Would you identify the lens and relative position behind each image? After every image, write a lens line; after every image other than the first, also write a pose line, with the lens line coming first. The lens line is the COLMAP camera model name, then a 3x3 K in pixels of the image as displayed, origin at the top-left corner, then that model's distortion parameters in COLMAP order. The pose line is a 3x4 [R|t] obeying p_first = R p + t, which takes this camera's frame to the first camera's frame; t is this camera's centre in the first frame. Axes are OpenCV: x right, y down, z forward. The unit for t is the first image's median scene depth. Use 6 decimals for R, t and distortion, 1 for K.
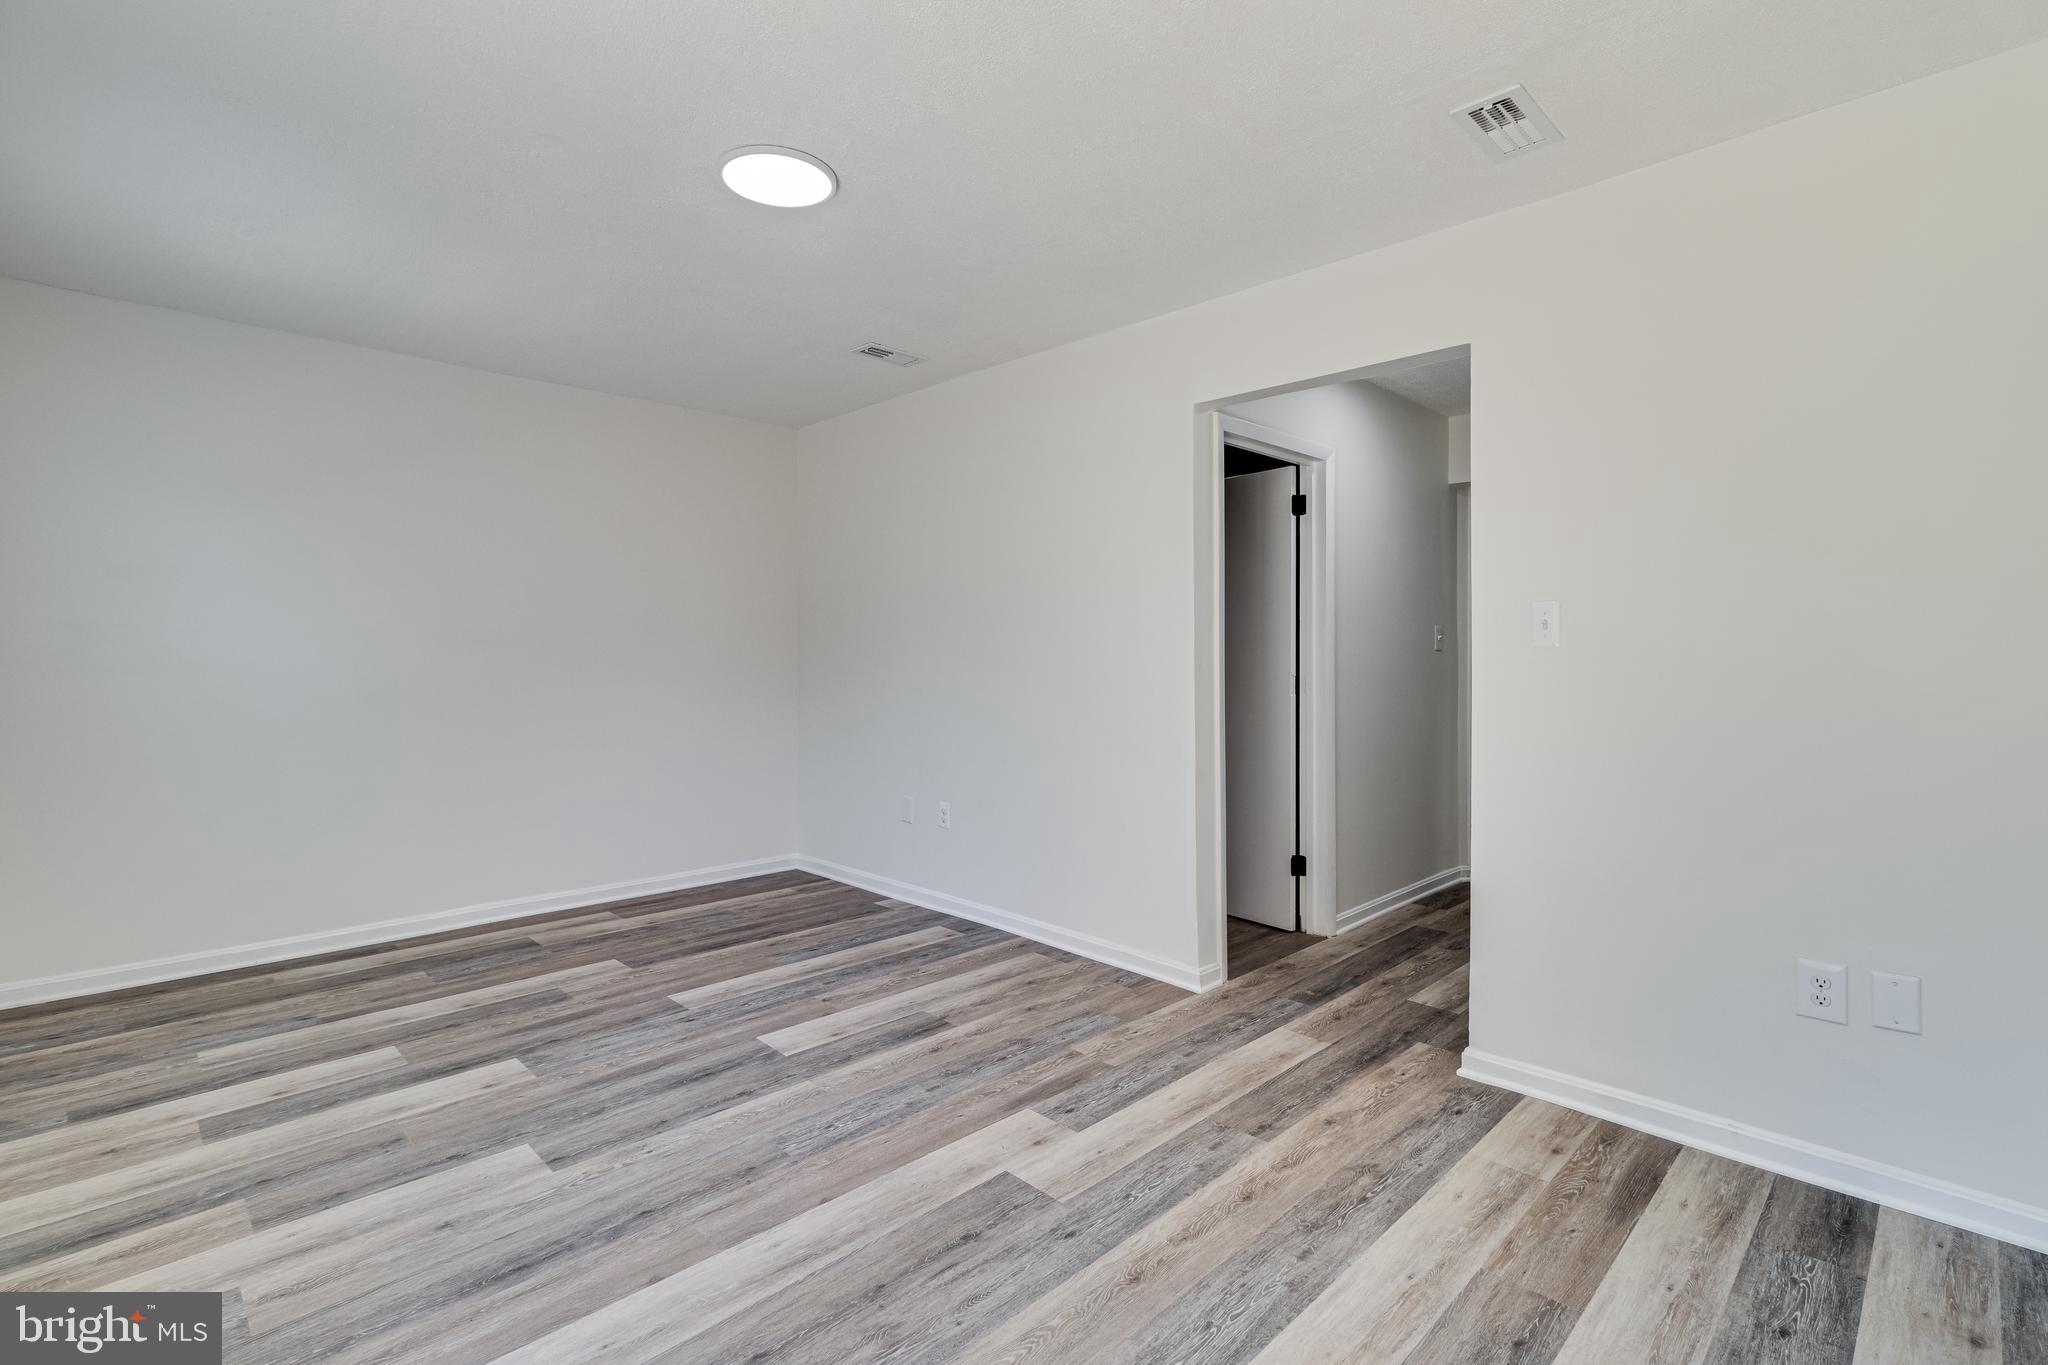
lens RADIAL K [[945.5, 0, 1025.6], [0, 945.5, 696.1], [0, 0, 1]] dist [0.002382, -0.001203]
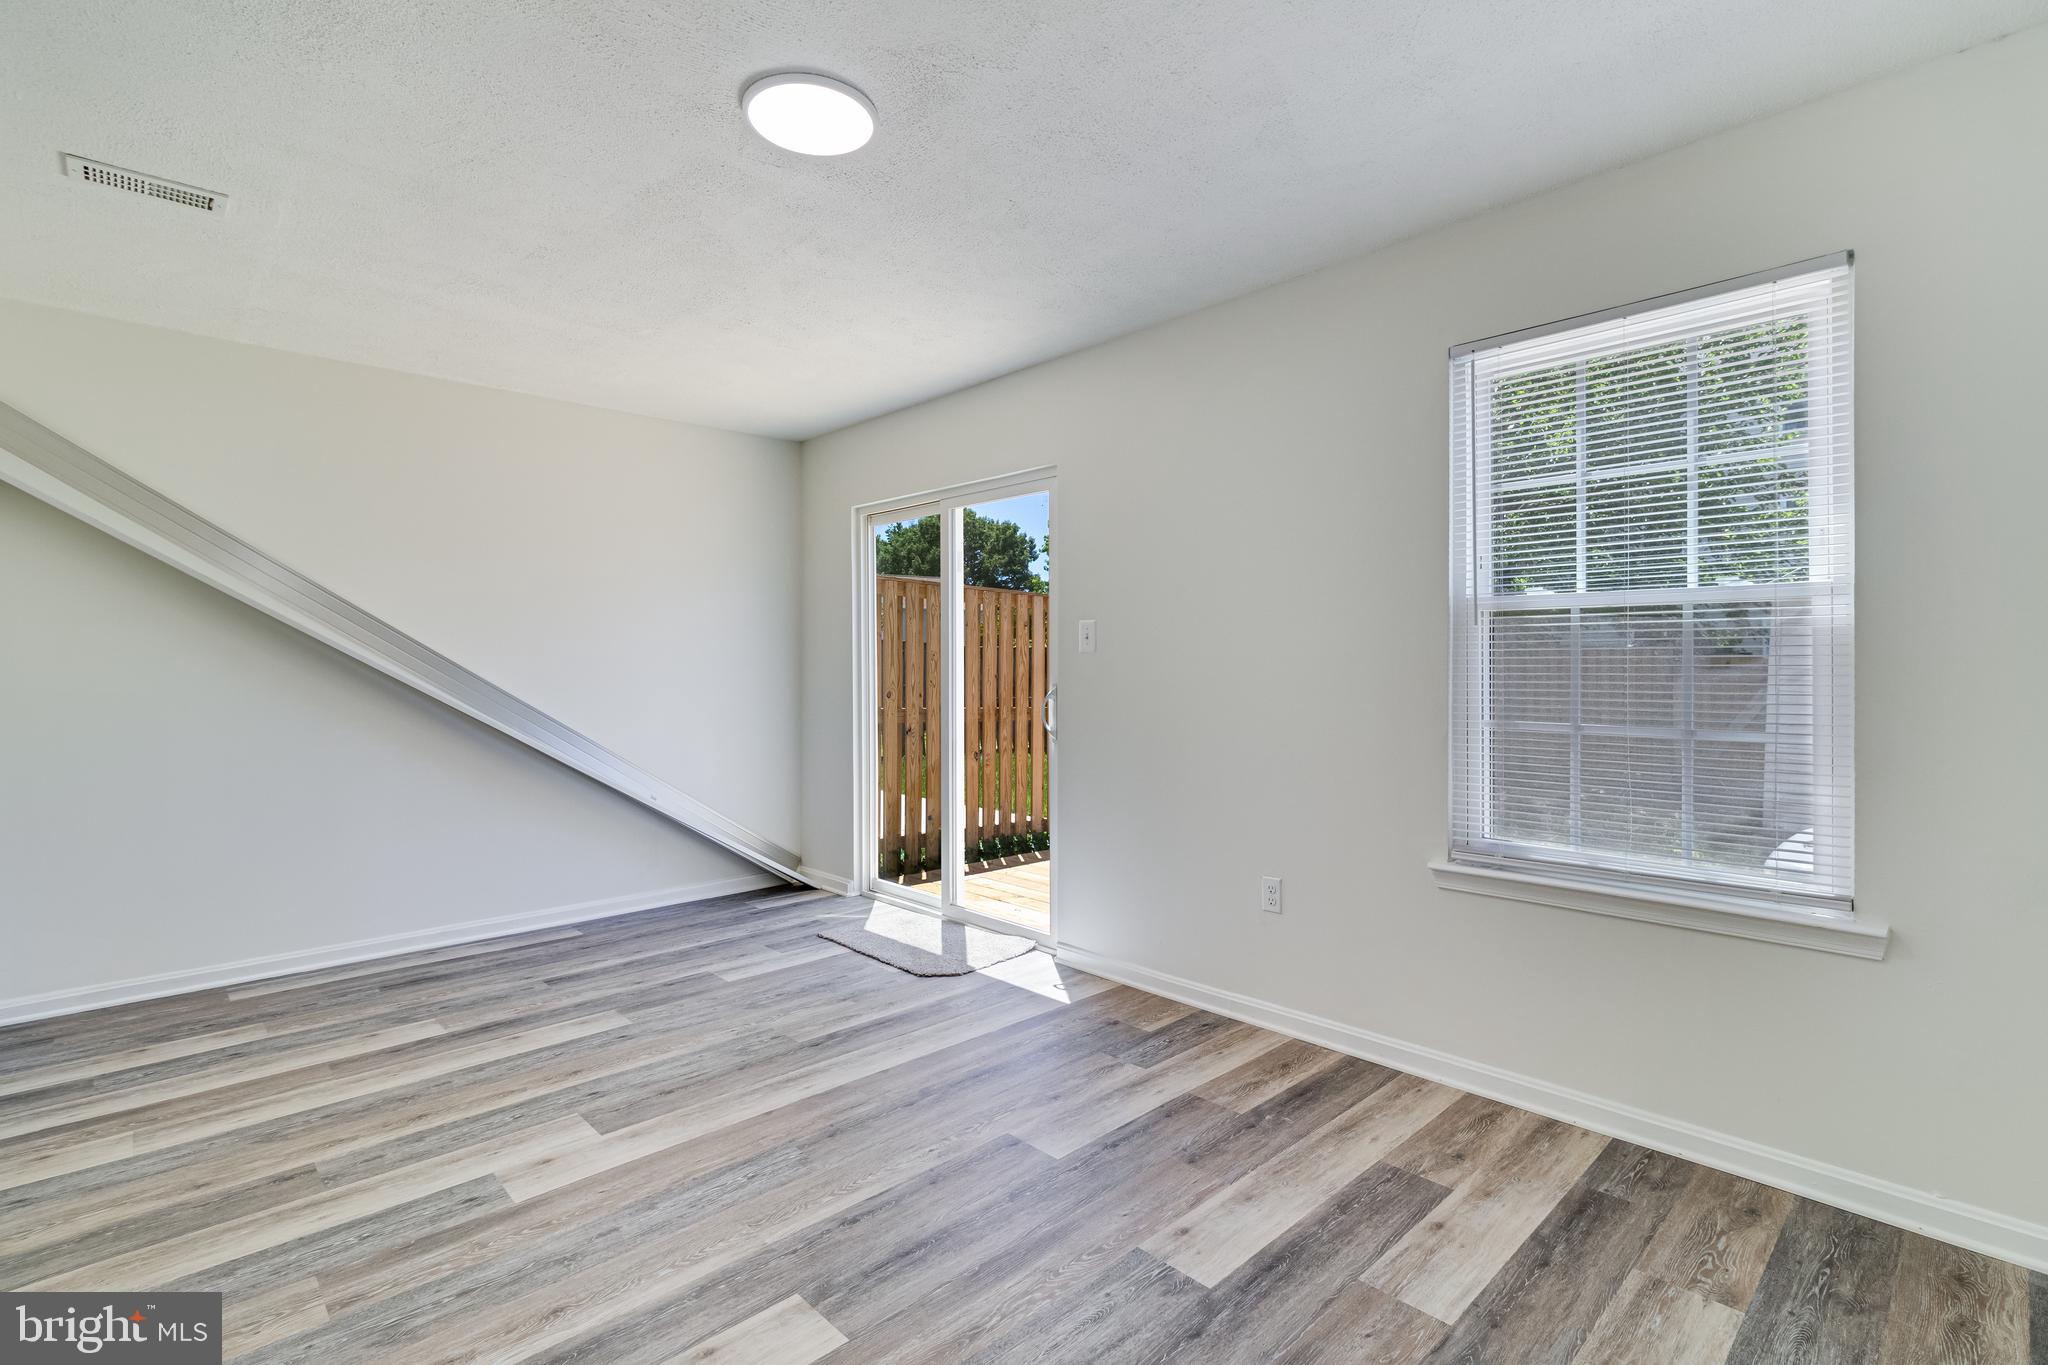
lens RADIAL K [[945.5, 0, 1029.5], [0, 945.5, 638.5], [0, 0, 1]] dist [0.002382, -0.001203]
pose [[-0.999867, 0.000136, 0.016319, -0.500594], [0.000357, 0.999909, 0.013517, -0.087379], [-0.016315, 0.013521, -0.999775, 1.941235]]
